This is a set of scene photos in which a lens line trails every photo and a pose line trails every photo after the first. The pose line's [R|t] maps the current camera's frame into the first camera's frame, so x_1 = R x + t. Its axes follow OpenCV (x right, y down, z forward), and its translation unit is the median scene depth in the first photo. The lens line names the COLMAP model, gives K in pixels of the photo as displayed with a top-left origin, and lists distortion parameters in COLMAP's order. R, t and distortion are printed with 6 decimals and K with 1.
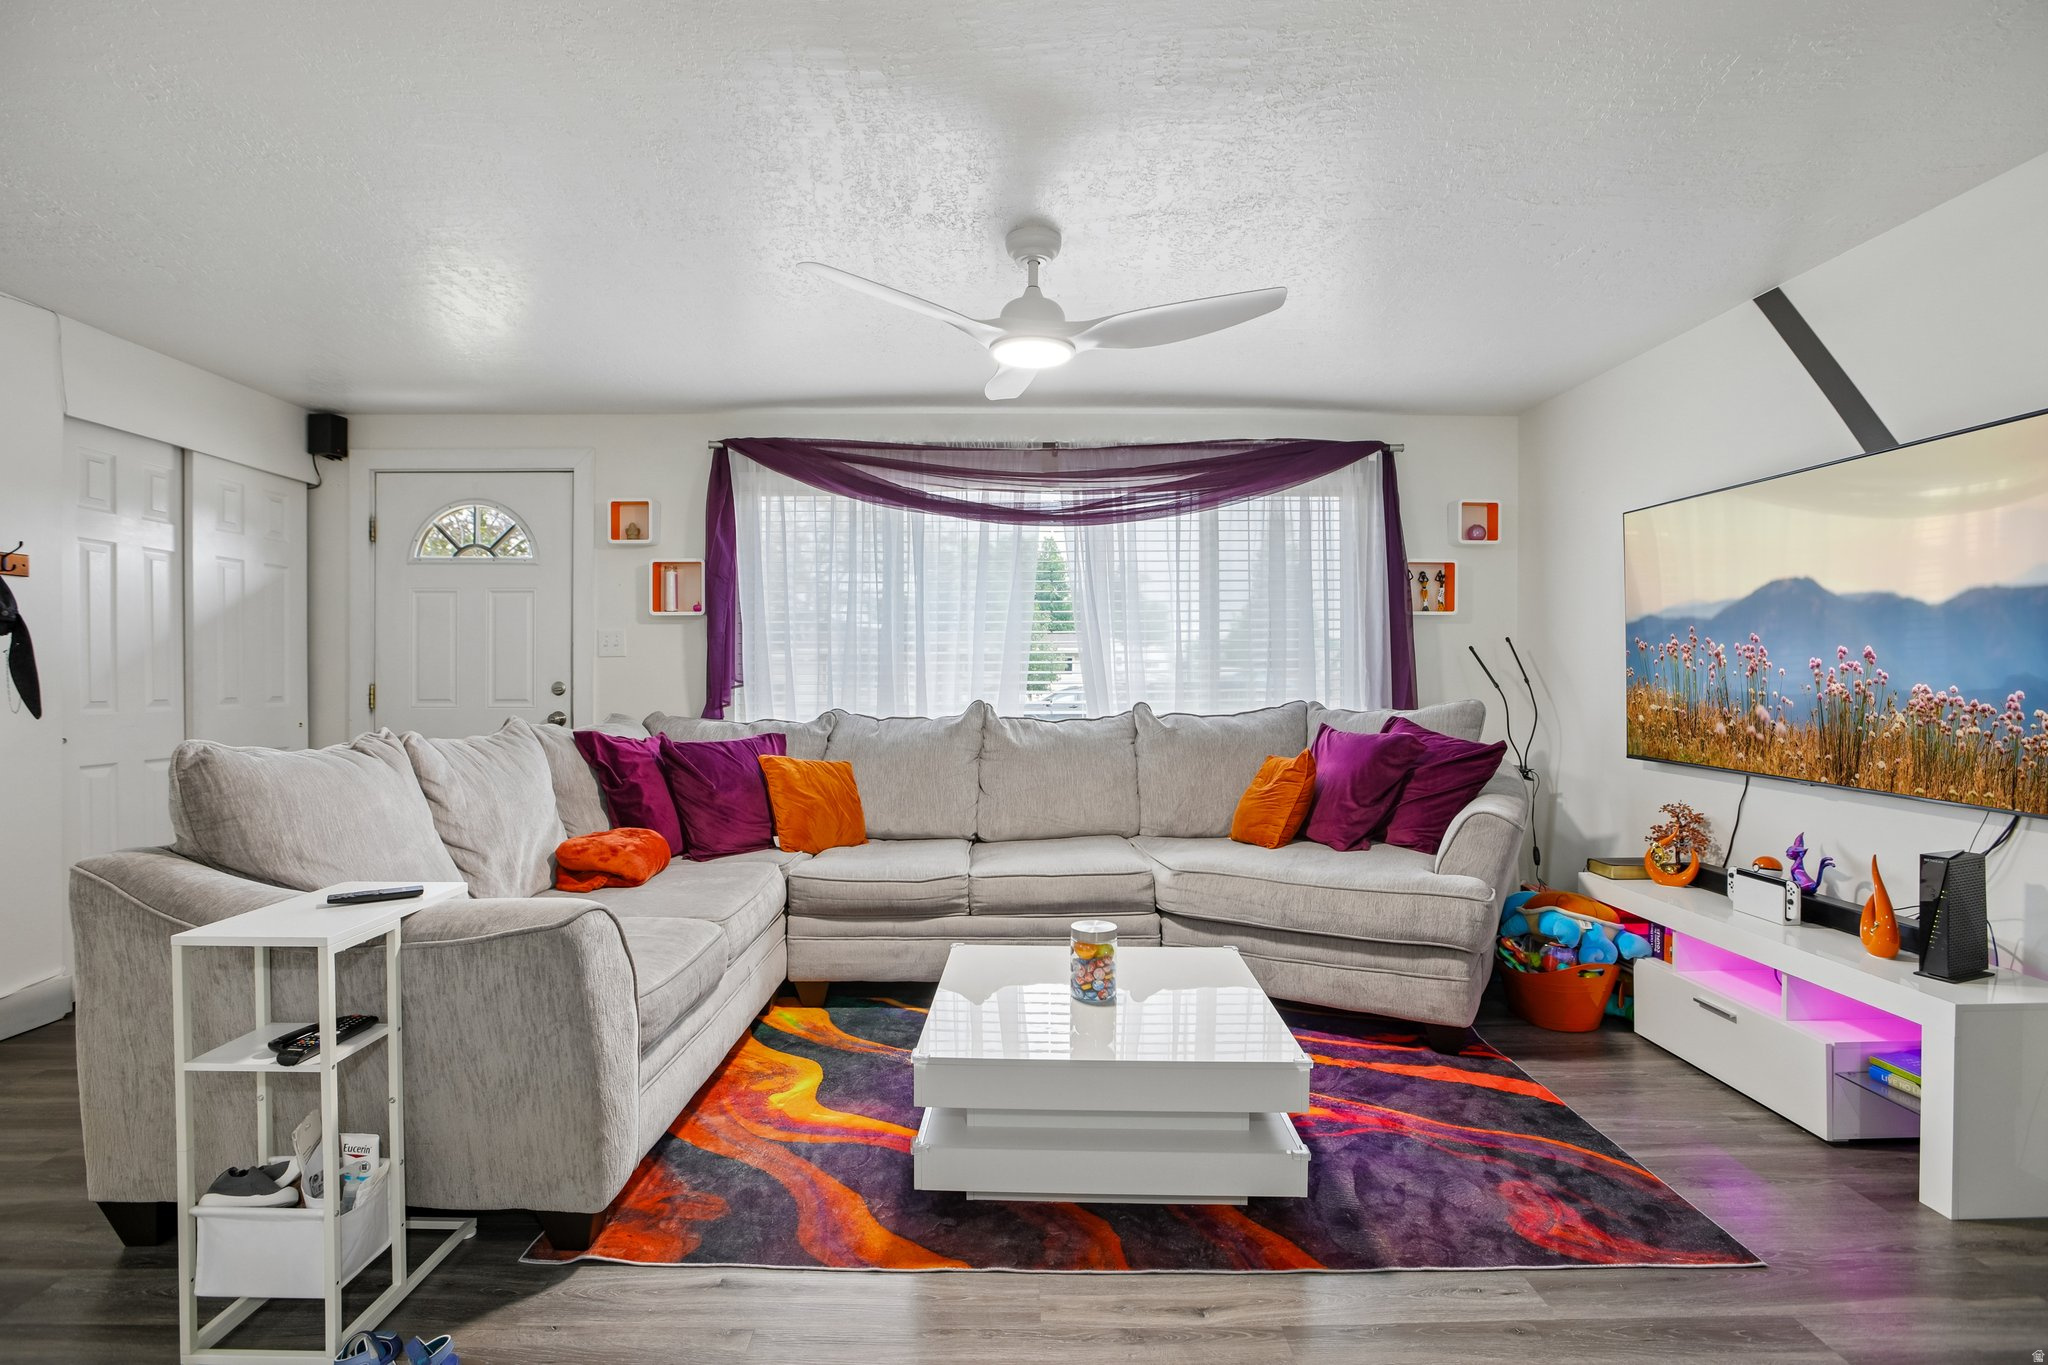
lens RADIAL K [[937.1, 0, 1019.6], [0, 937.1, 678.6], [0, 0, 1]] dist [-0.060644, 0.016462]
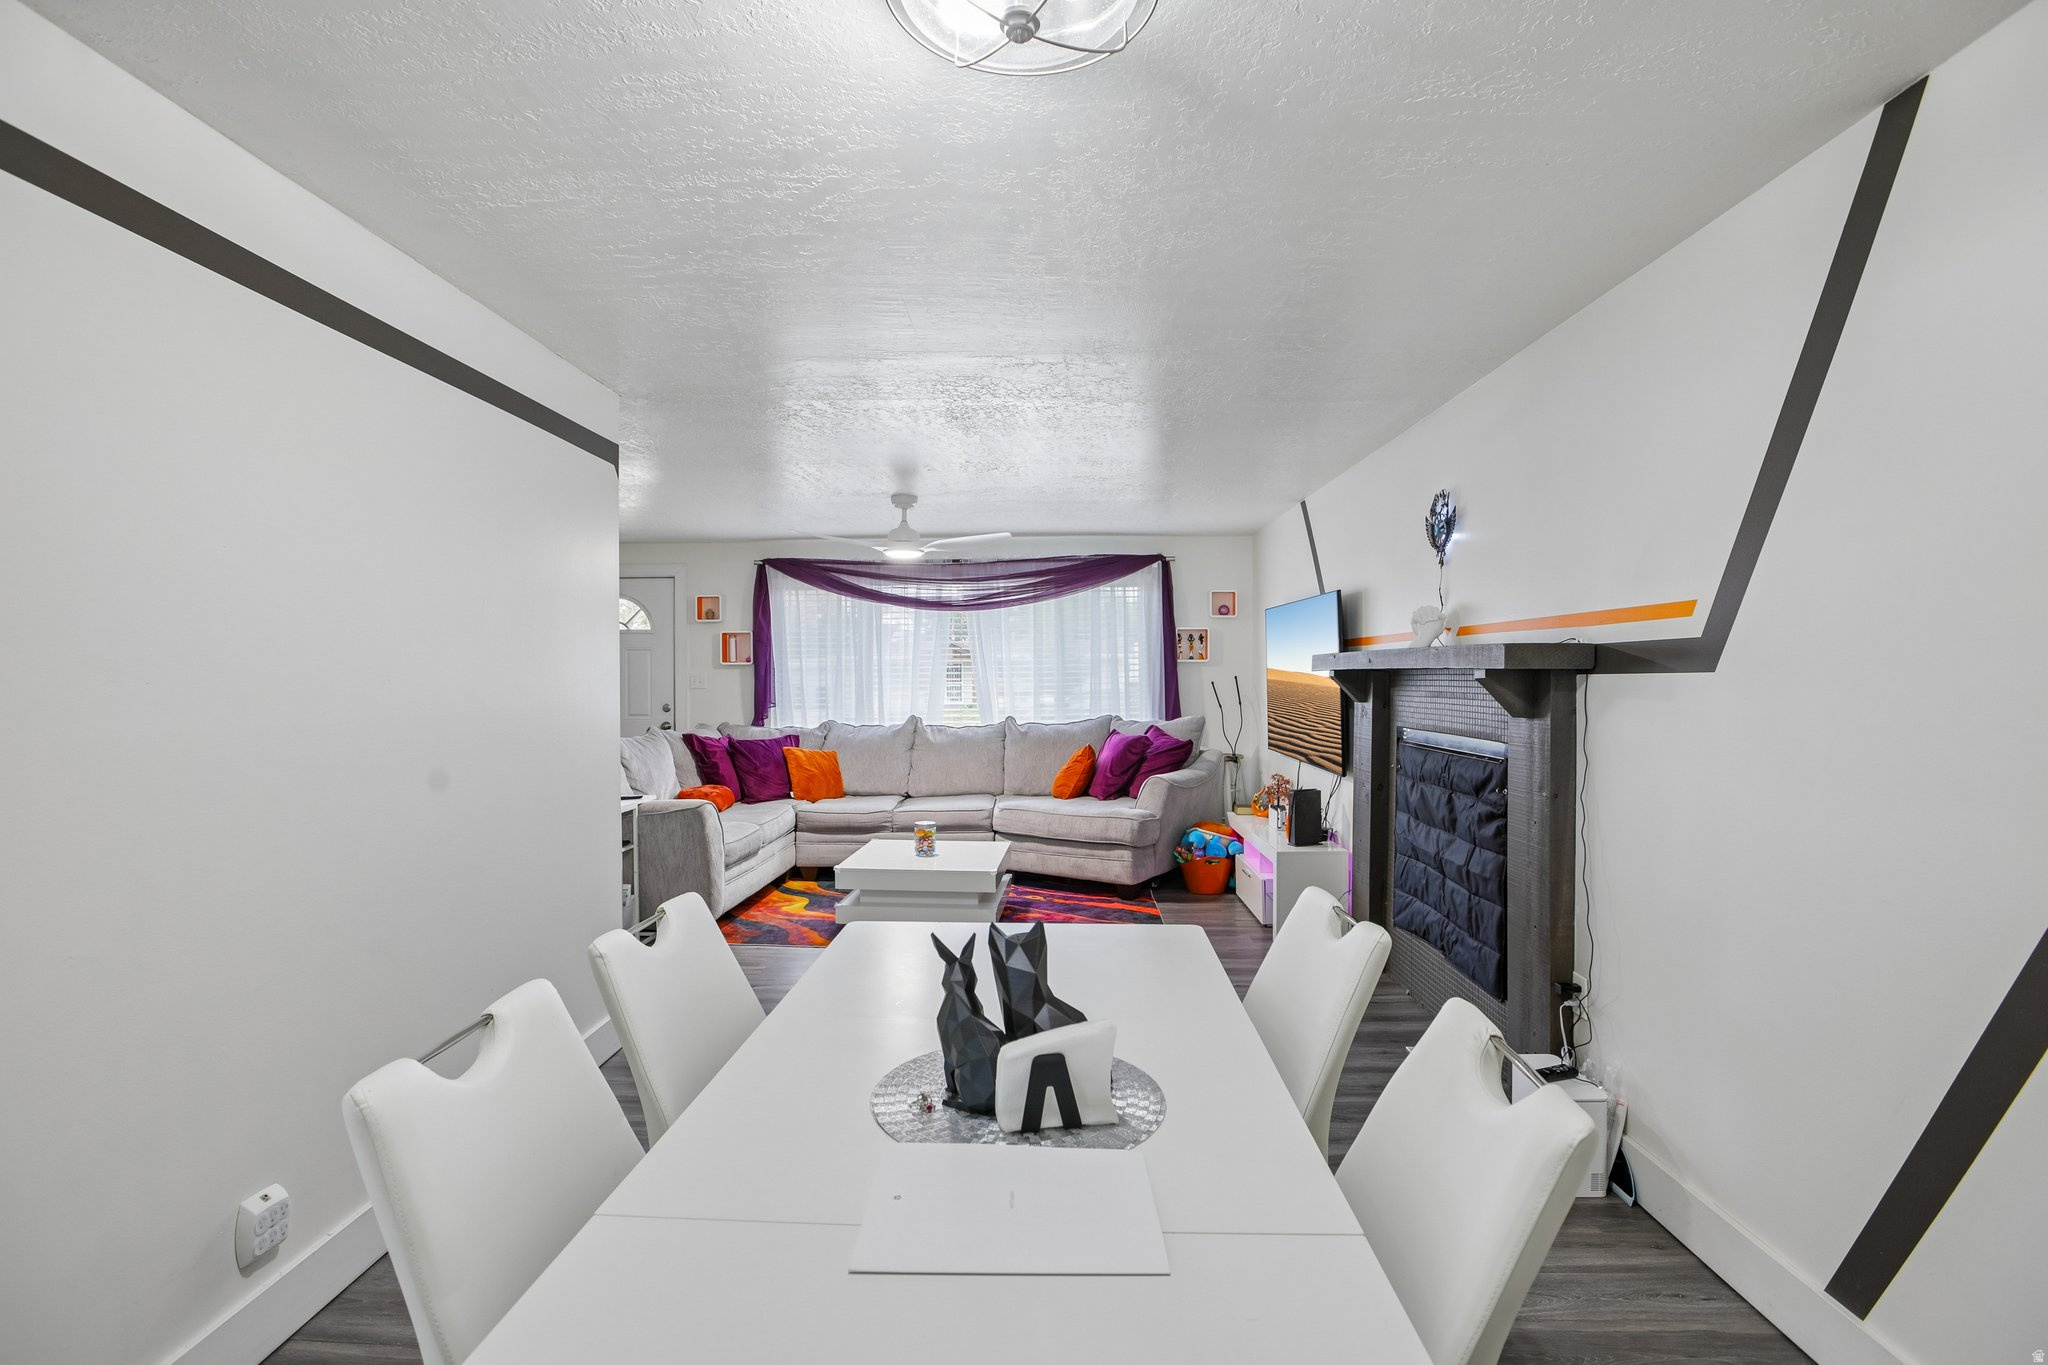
lens RADIAL K [[937.1, 0, 1019.6], [0, 937.1, 678.6], [0, 0, 1]] dist [-0.060644, 0.016462]
pose [[0.998685, -0.003714, -0.051126, 0.252627], [0.003638, 0.999992, -0.001574, -0.042294], [0.051132, 0.001386, 0.998691, -0.725065]]
